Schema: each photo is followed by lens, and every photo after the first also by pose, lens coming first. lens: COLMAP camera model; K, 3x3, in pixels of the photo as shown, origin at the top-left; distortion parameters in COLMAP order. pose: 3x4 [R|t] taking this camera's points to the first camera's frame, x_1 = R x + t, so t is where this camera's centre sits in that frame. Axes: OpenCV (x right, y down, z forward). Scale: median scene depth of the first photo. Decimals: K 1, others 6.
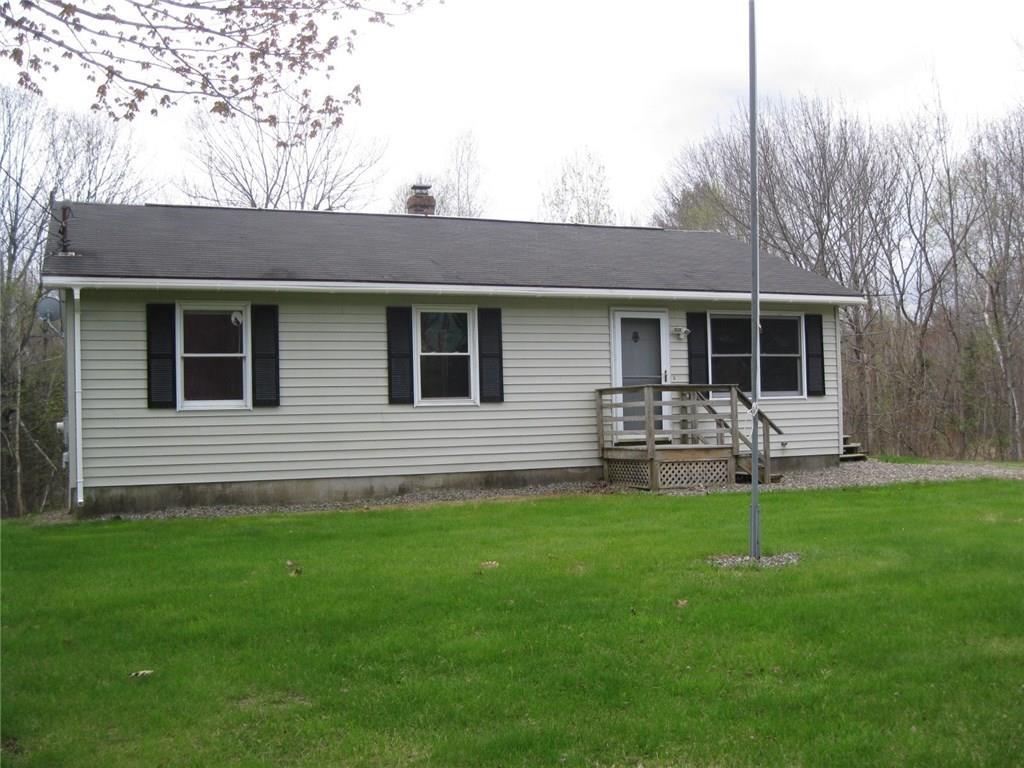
lens RADIAL K [[1047.4, 0, 512.0], [0, 1047.4, 384.0], [0, 0, 1]] dist [-0.126084, 0.049705]
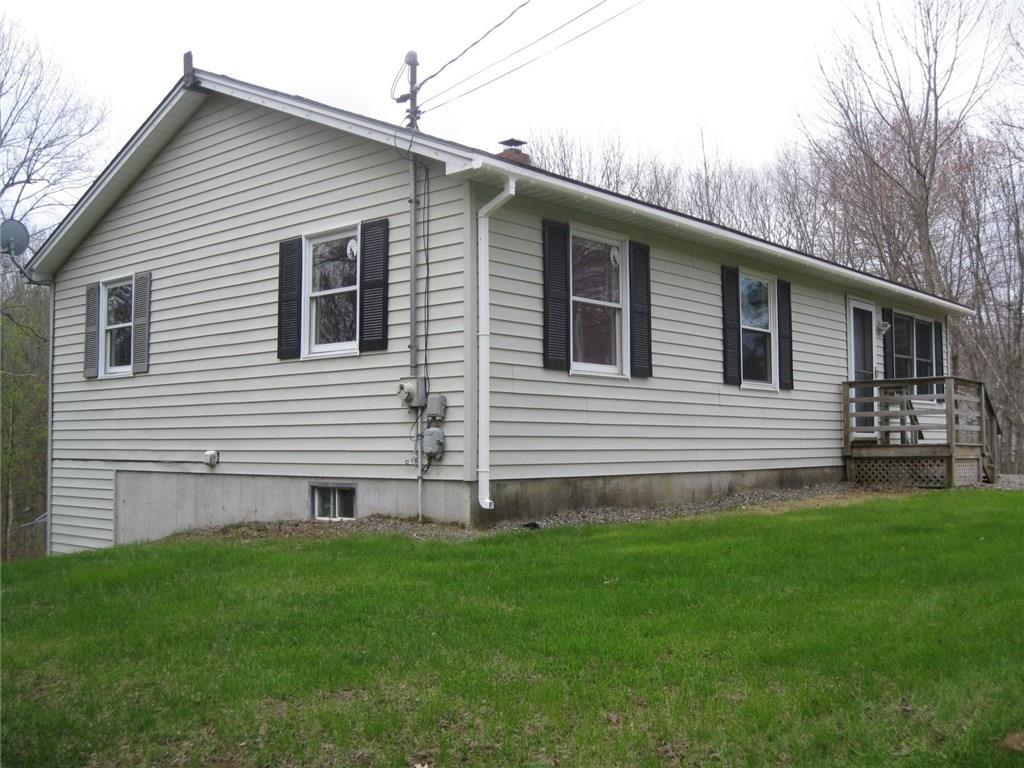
lens RADIAL K [[1047.4, 0, 512.0], [0, 1047.4, 384.0], [0, 0, 1]] dist [-0.126084, 0.049705]
pose [[0.889810, 0.055440, 0.452950, -0.658137], [-0.045860, 0.998432, -0.032114, 0.055132], [-0.454020, 0.007803, 0.890957, 0.363094]]
